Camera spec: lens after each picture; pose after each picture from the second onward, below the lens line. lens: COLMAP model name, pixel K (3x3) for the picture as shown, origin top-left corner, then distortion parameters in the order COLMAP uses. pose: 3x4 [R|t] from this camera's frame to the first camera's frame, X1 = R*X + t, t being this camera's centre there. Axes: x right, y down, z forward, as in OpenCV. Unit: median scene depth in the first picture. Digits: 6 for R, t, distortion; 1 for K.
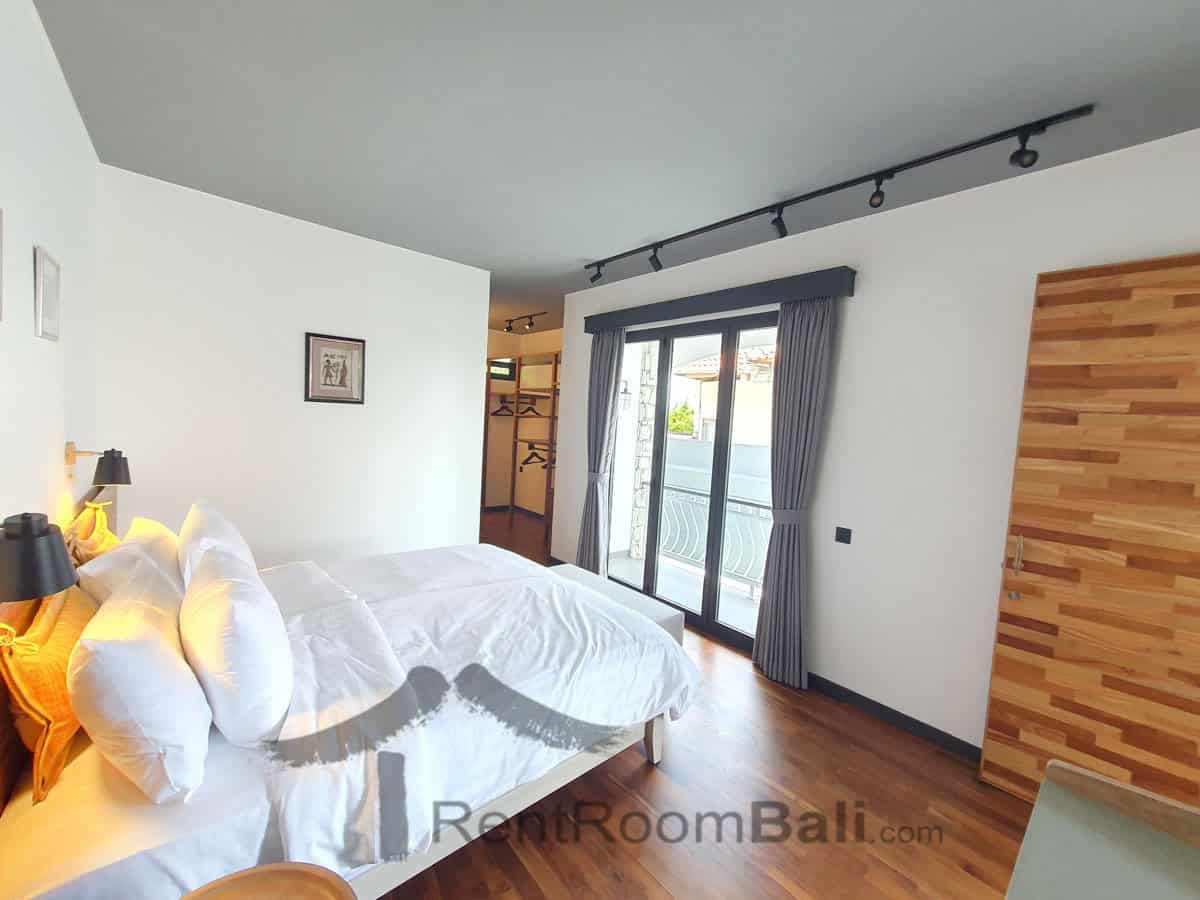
lens RADIAL K [[473.7, 0, 604.4], [0, 473.7, 445.5], [0, 0, 1]] dist [0.009197, -0.000035]
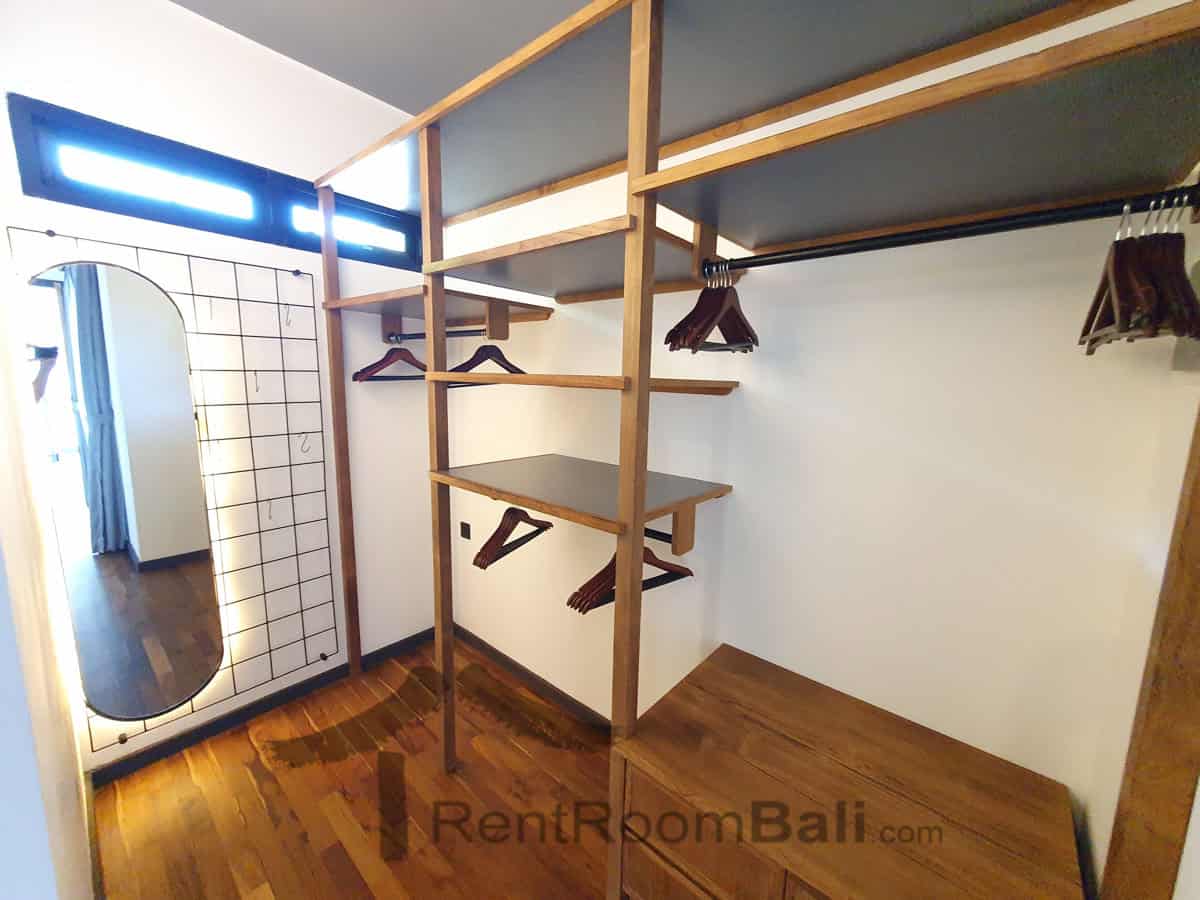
lens RADIAL K [[473.7, 0, 604.4], [0, 473.7, 445.5], [0, 0, 1]] dist [0.009197, -0.000035]
pose [[0.987954, -0.053760, 0.145111, -0.126608], [0.040051, 0.994595, 0.095793, -0.045036], [-0.149476, -0.088827, 0.984767, 0.681091]]
